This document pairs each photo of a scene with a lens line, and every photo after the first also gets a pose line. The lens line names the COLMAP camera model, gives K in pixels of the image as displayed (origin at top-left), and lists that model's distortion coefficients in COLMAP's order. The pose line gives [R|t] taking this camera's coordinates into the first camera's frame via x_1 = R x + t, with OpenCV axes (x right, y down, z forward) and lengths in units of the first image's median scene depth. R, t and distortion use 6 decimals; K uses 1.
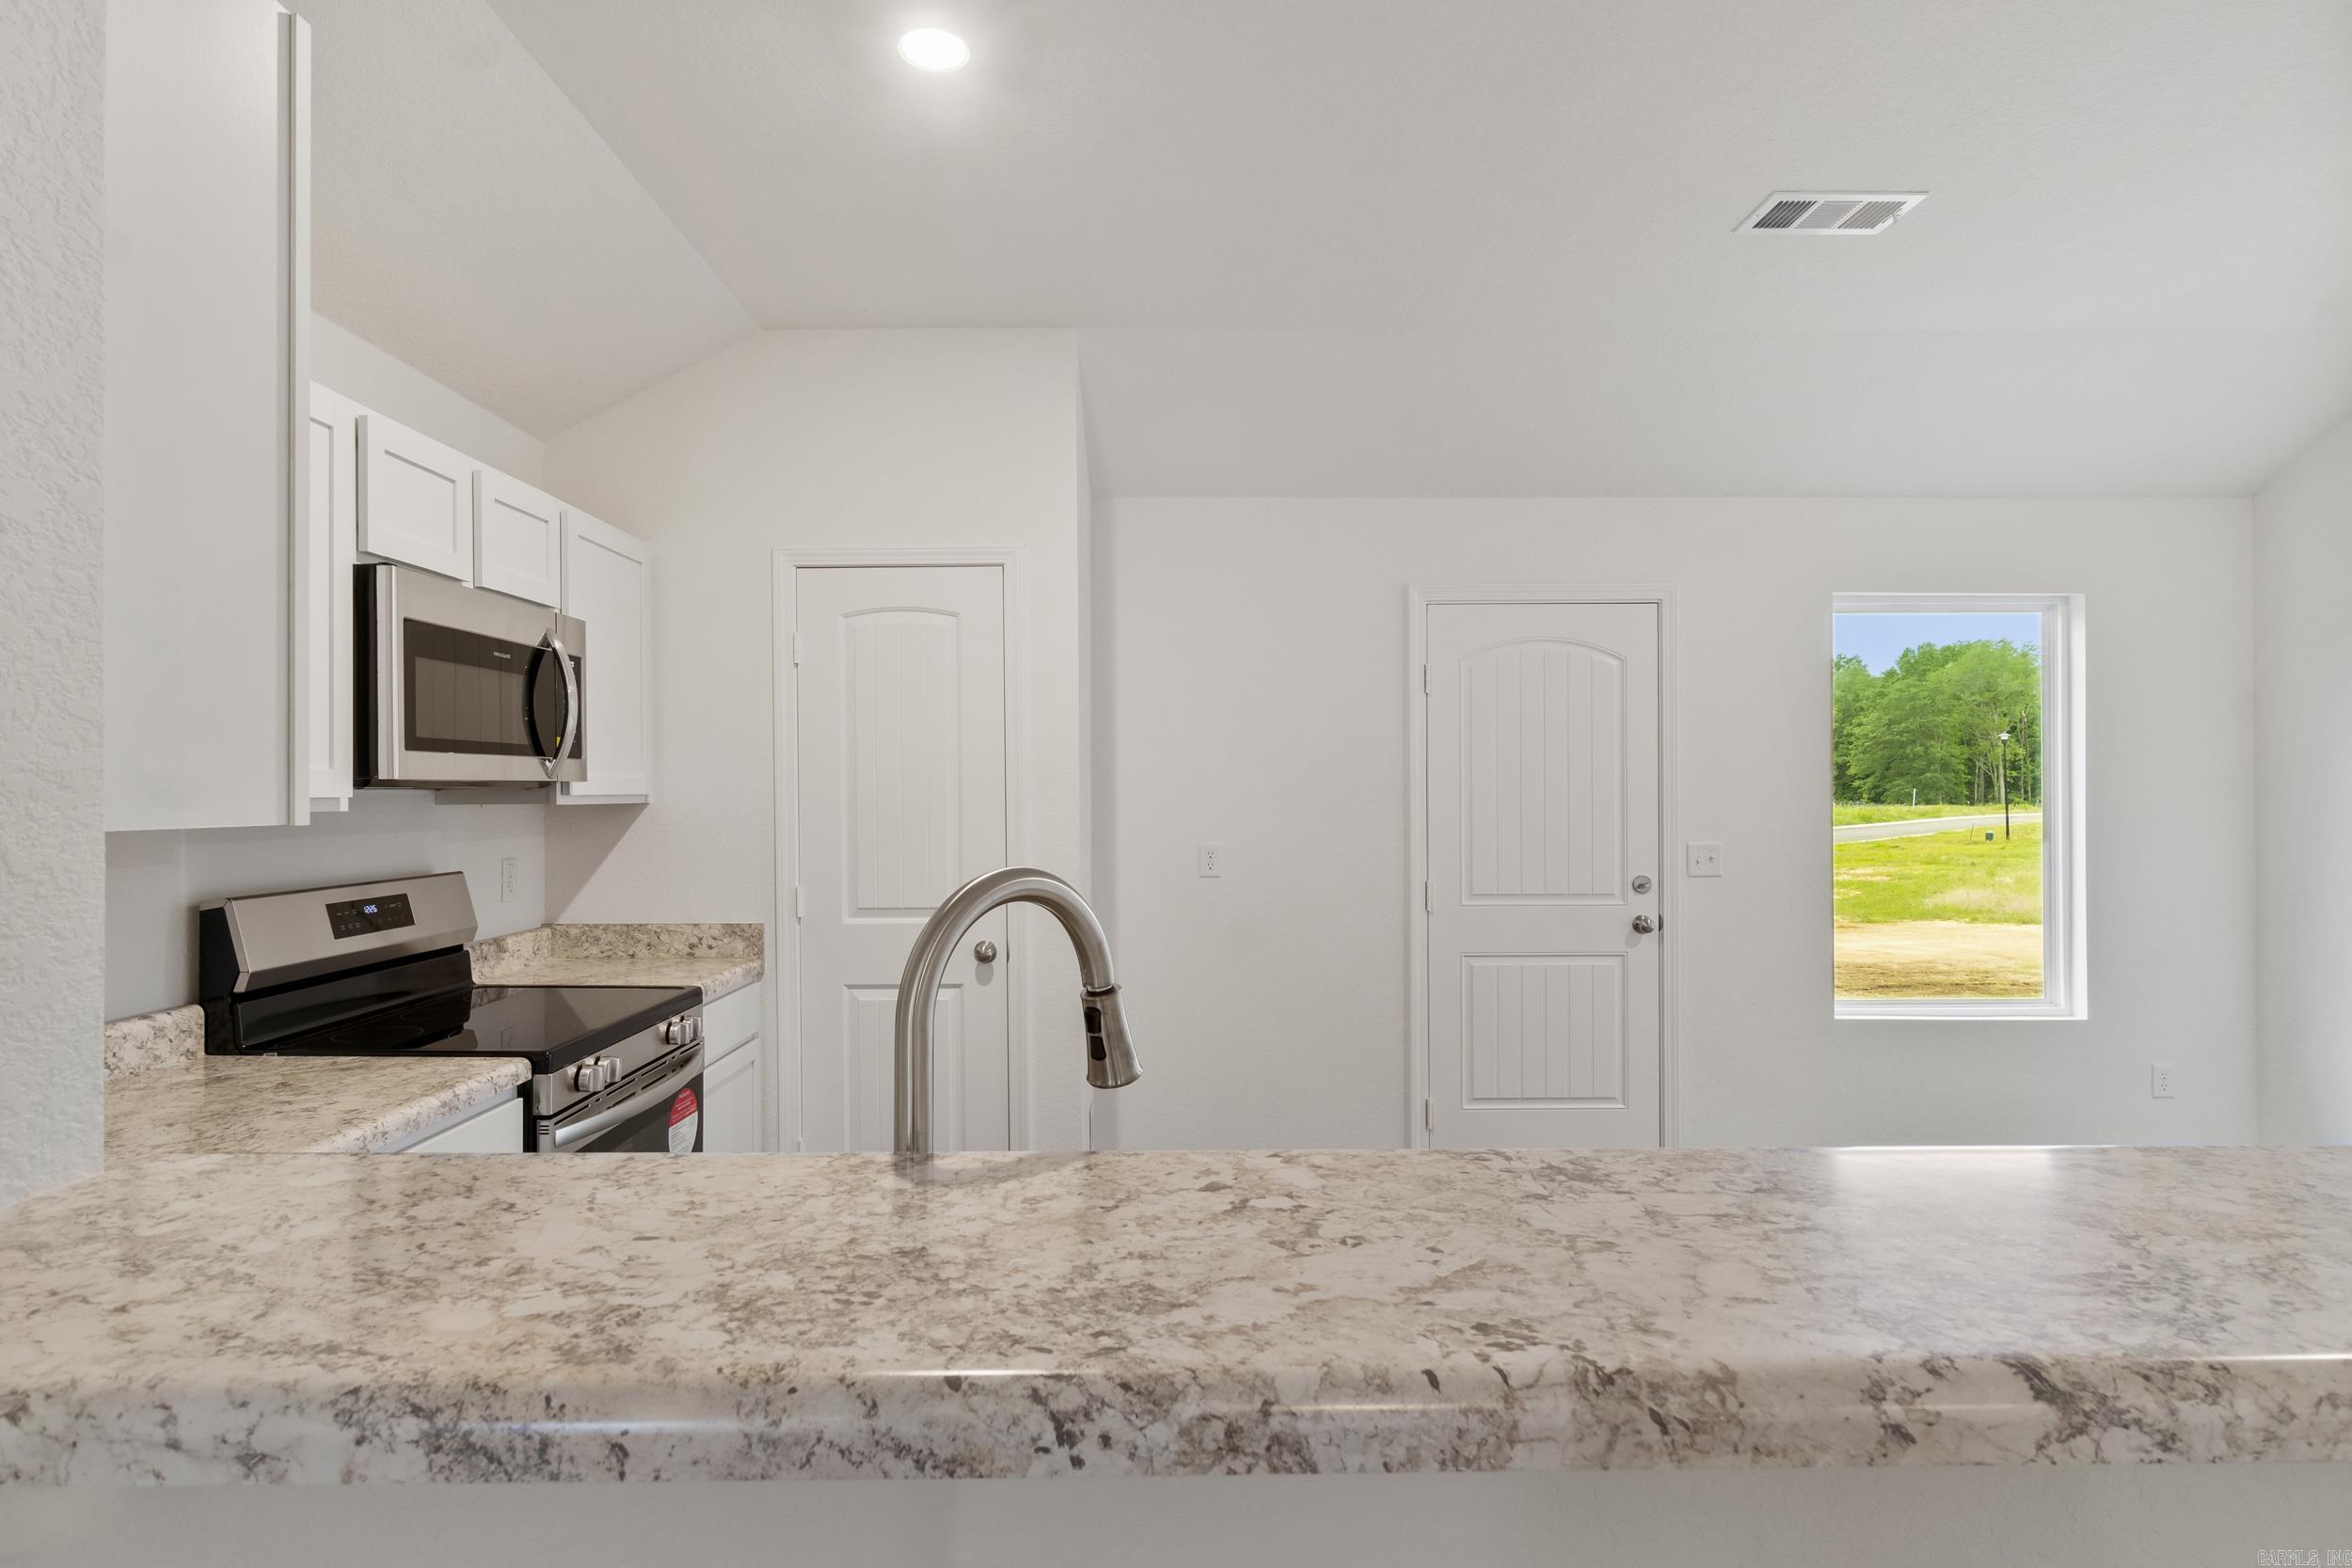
lens RADIAL K [[1189.0, 0, 1150.9], [0, 1189.0, 790.6], [0, 0, 1]] dist [-0.006635, 0.002194]
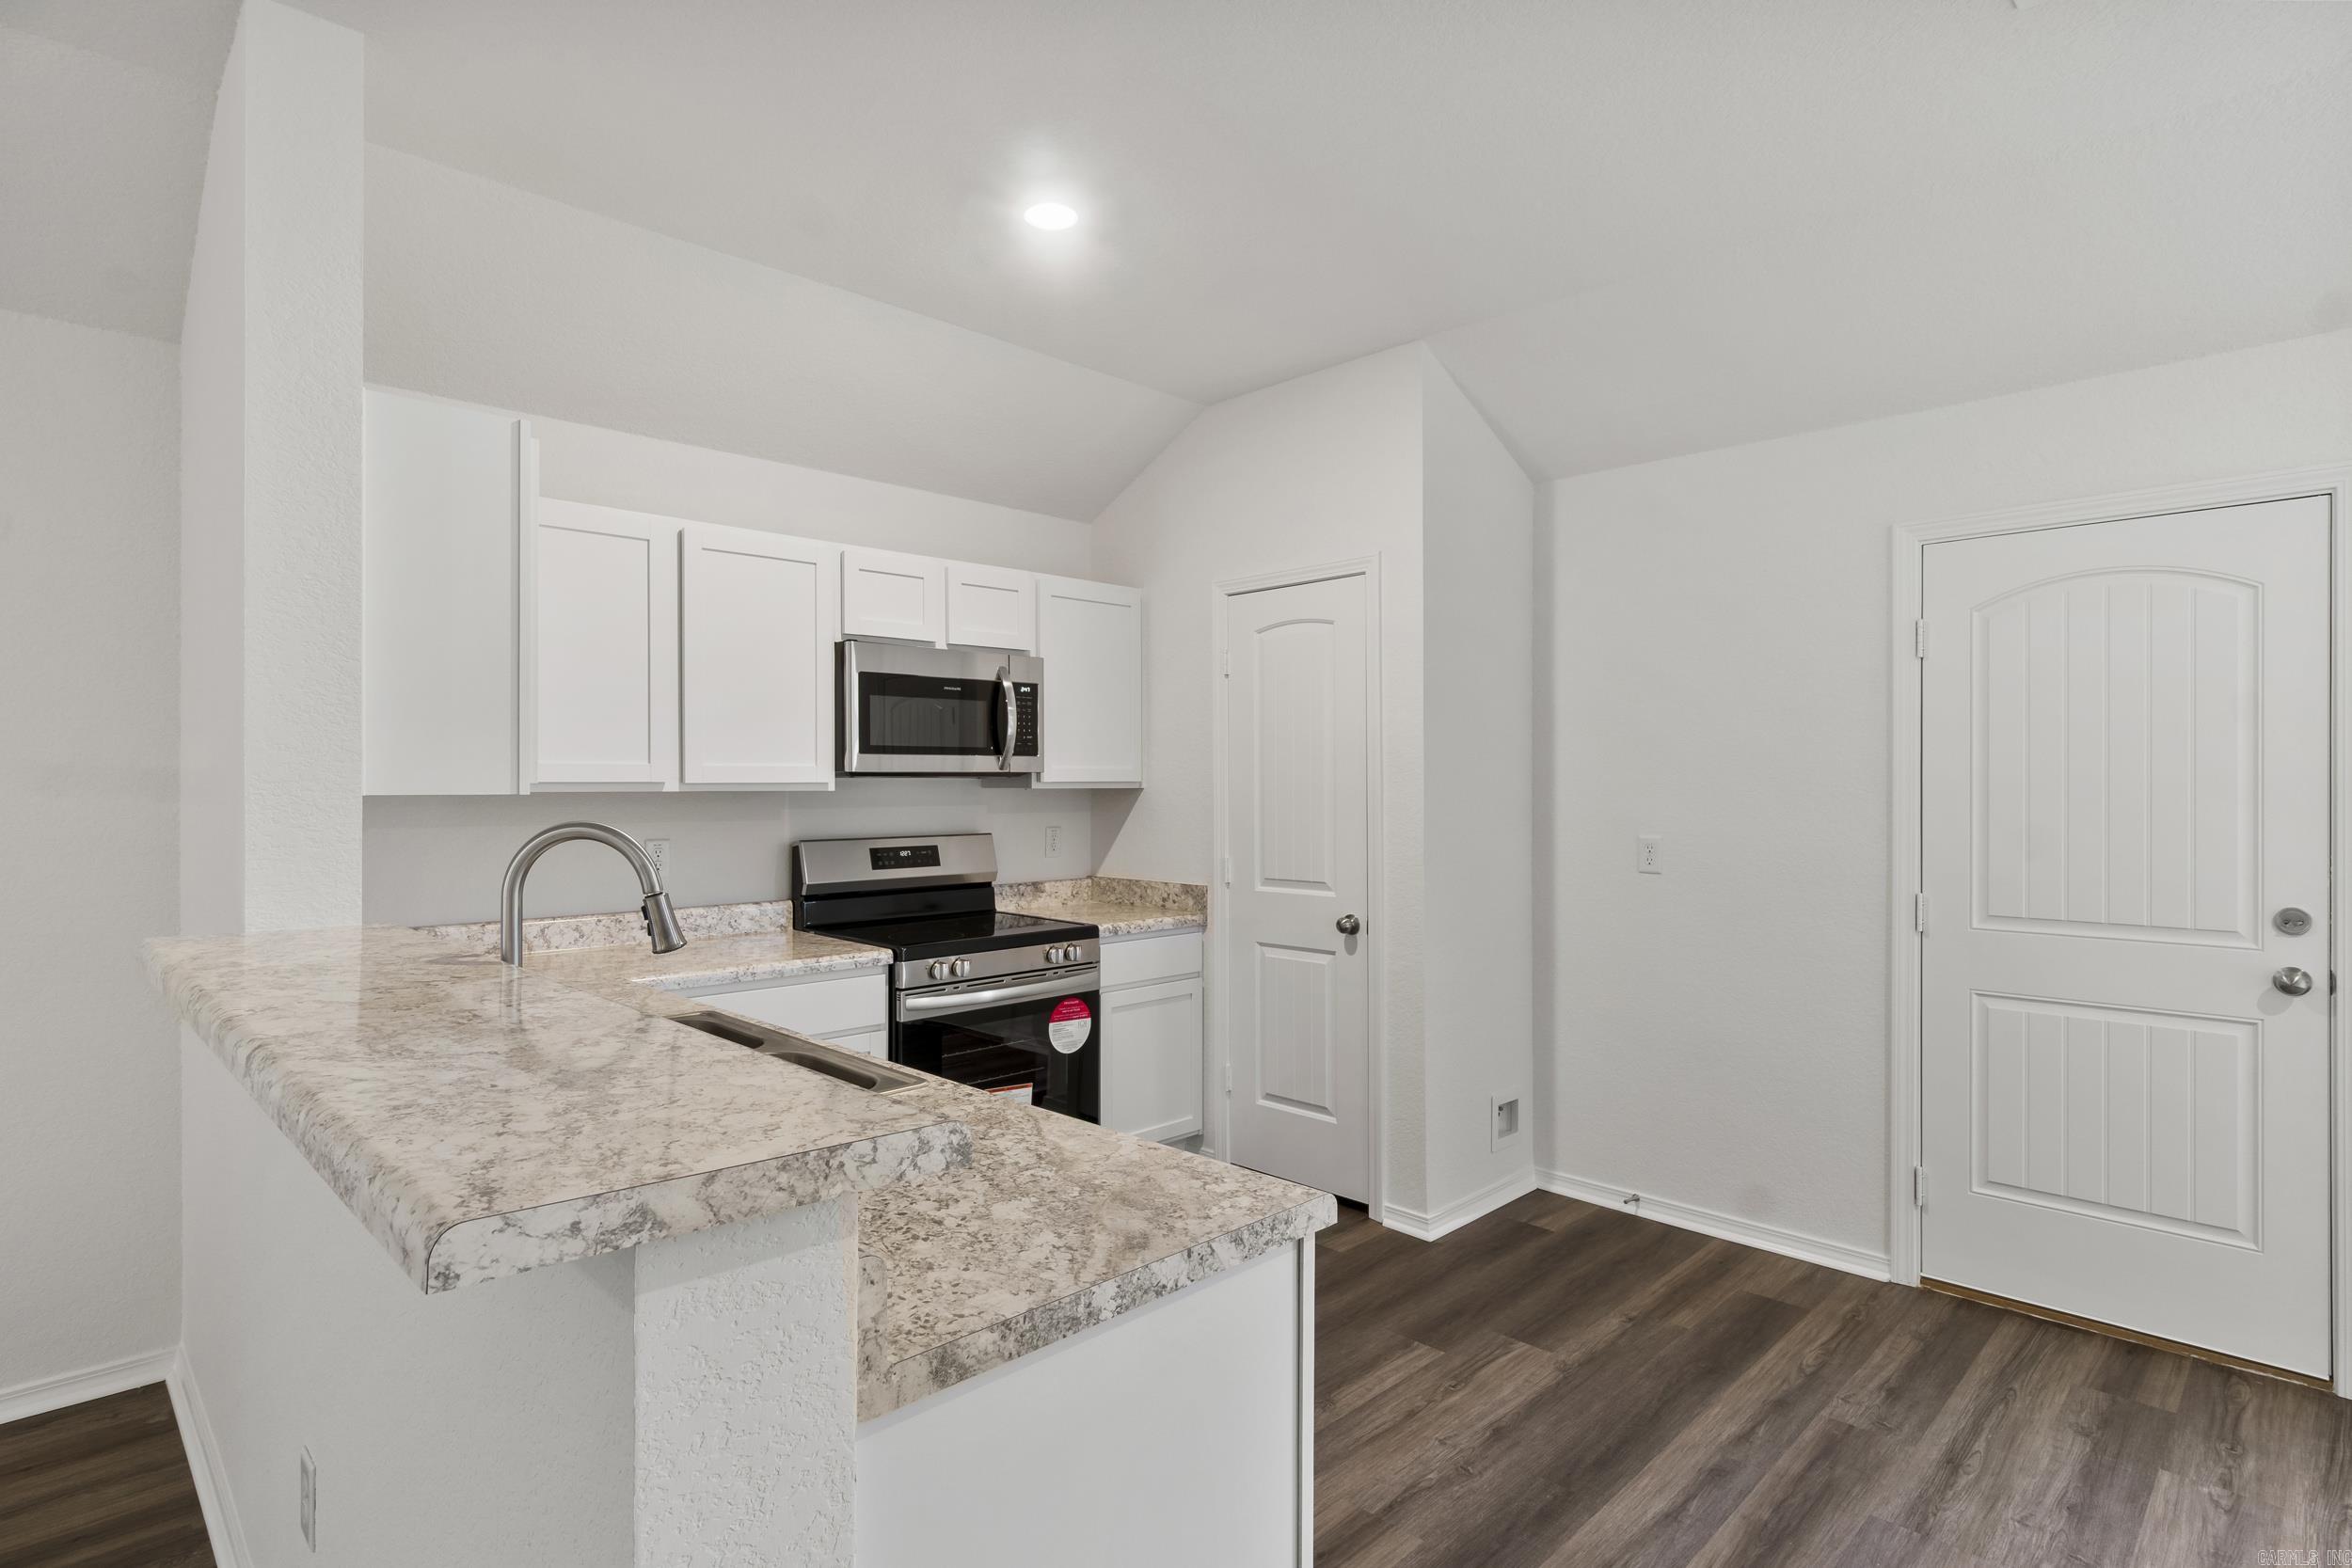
lens RADIAL K [[1189.0, 0, 1161.3], [0, 1189.0, 782.9], [0, 0, 1]] dist [-0.006635, 0.002194]
pose [[0.699731, 0.003720, -0.714396, 0.632887], [-0.001185, 0.999991, 0.004046, -0.000716], [0.714405, -0.001984, 0.699730, 0.120702]]
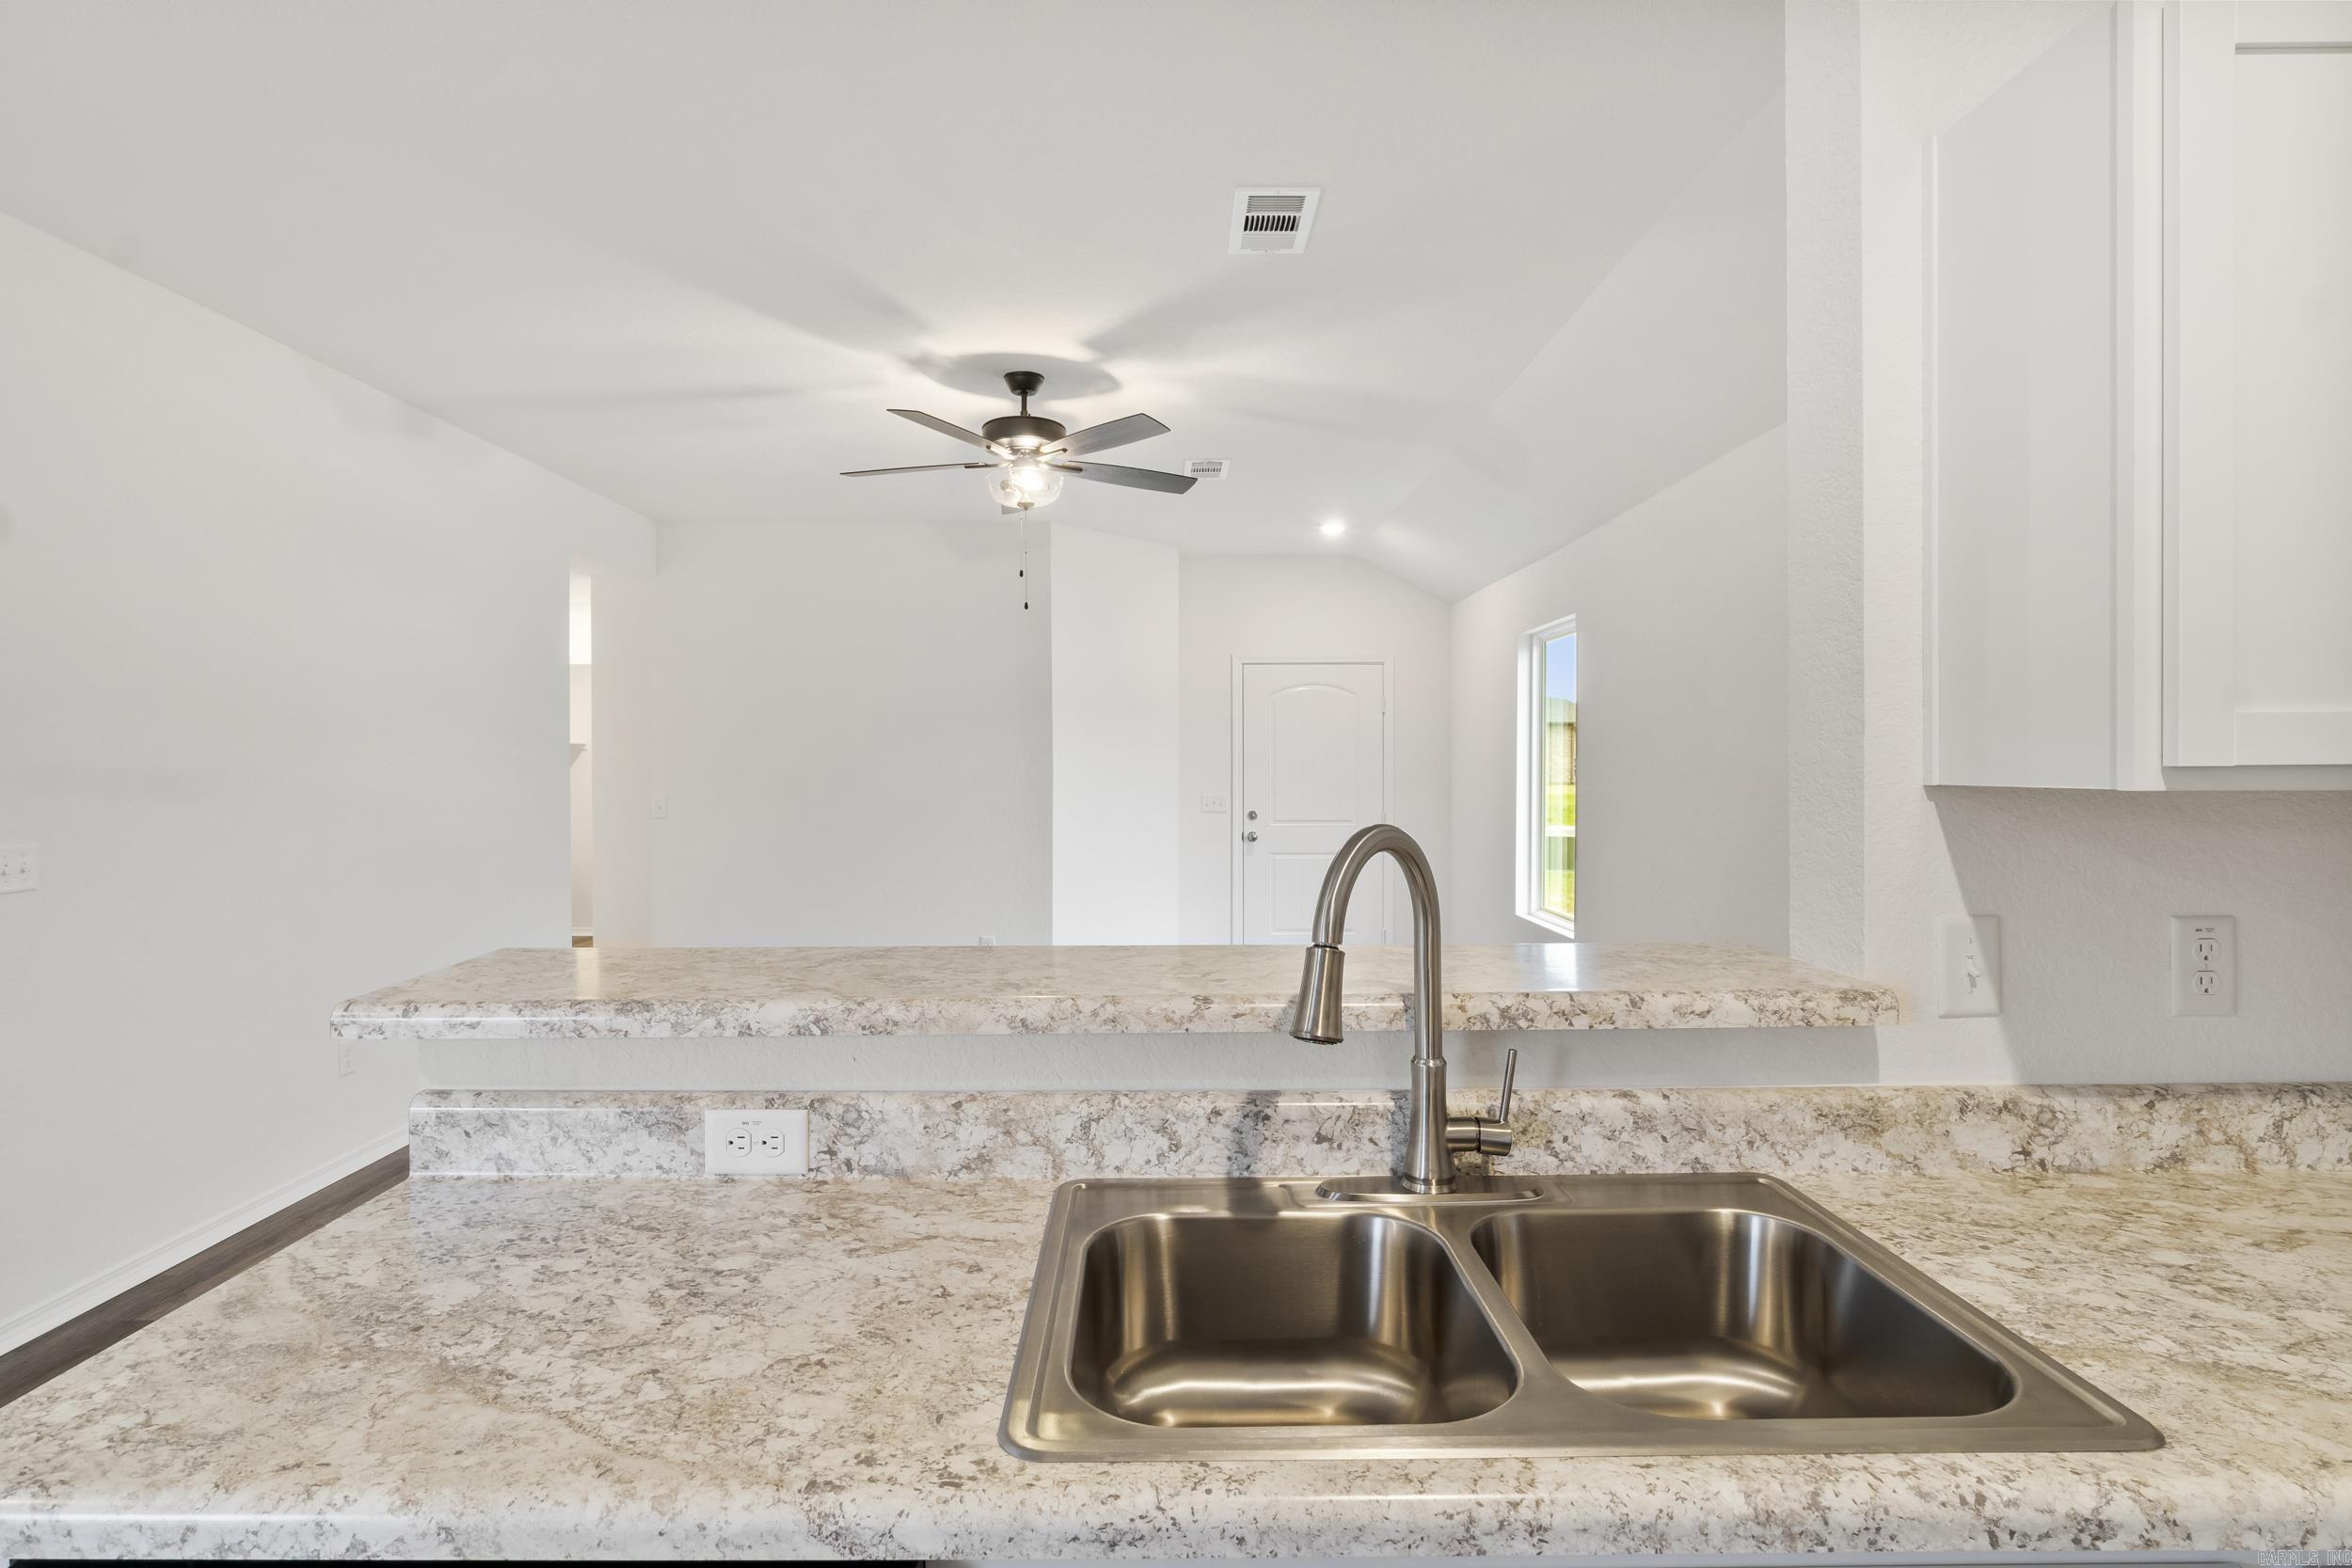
lens RADIAL K [[1189.0, 0, 1157.0], [0, 1189.0, 785.2], [0, 0, 1]] dist [-0.006635, 0.002194]
pose [[-0.999969, 0.007406, 0.002628, 0.040120], [0.007442, 0.999873, 0.014101, 0.001633], [-0.002523, 0.014121, -0.999897, 0.771333]]
